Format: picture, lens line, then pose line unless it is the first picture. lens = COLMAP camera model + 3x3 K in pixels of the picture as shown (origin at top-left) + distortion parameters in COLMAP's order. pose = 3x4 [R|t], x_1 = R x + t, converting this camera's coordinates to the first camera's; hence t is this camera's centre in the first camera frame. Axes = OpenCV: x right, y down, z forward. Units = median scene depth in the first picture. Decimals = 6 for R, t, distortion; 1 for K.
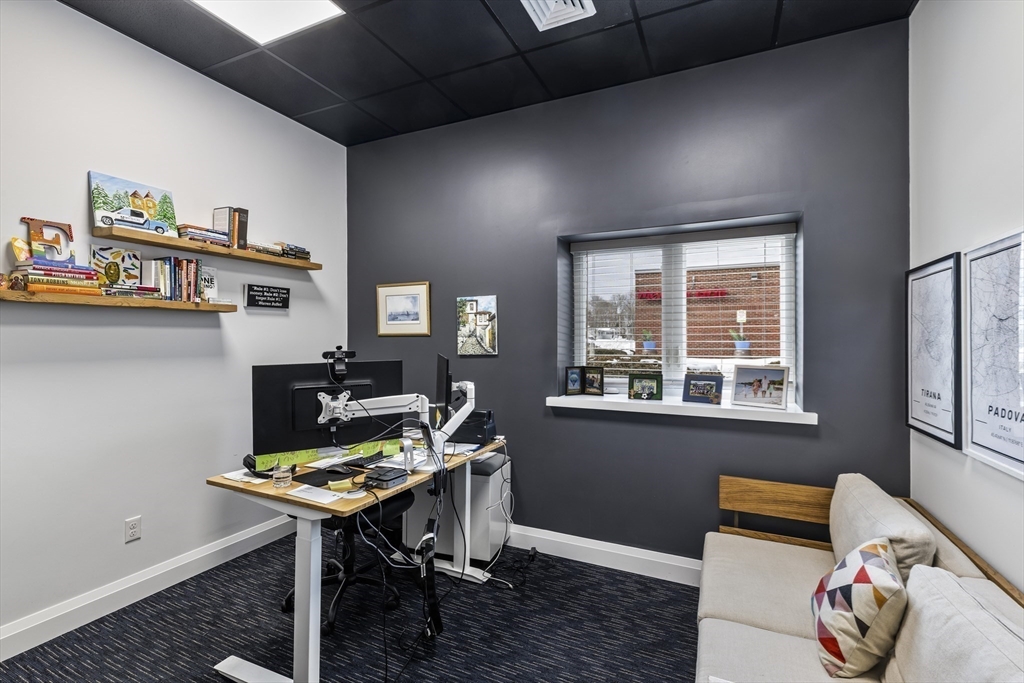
lens RADIAL K [[457.5, 0, 512.0], [0, 457.5, 341.5], [0, 0, 1]] dist [0.064104, 0.000003]
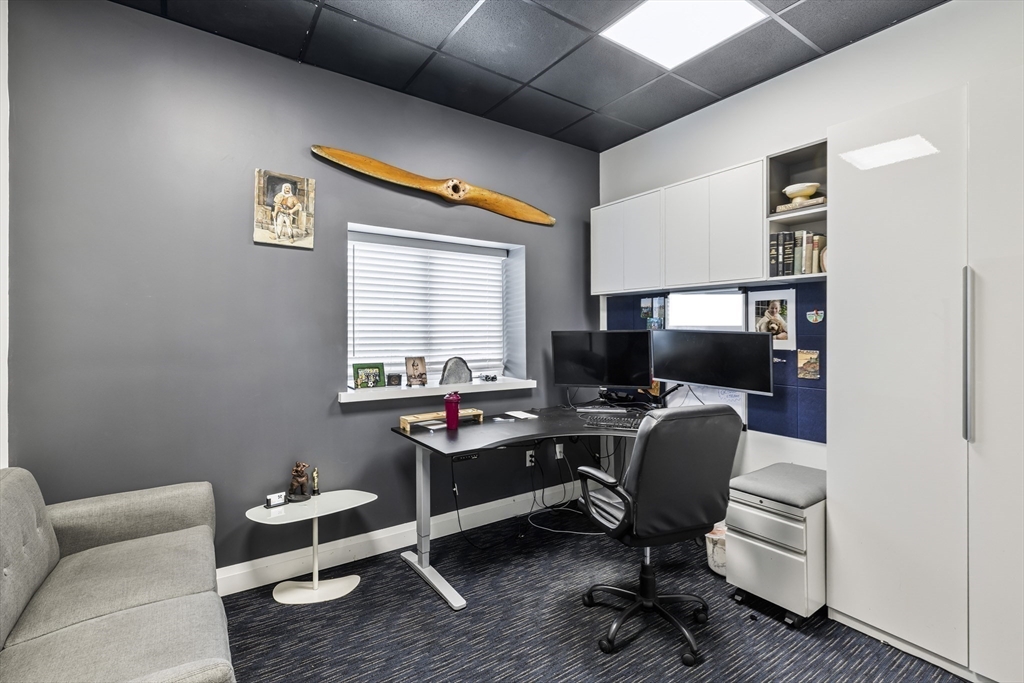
lens RADIAL K [[469.4, 0, 512.0], [0, 469.4, 341.5], [0, 0, 1]] dist [-0.001923, -0.000129]
pose [[0.501423, -0.010552, 0.865138, -0.446205], [-0.007725, 0.999831, 0.016672, 0.005629], [-0.865168, -0.015043, 0.501257, 0.214670]]
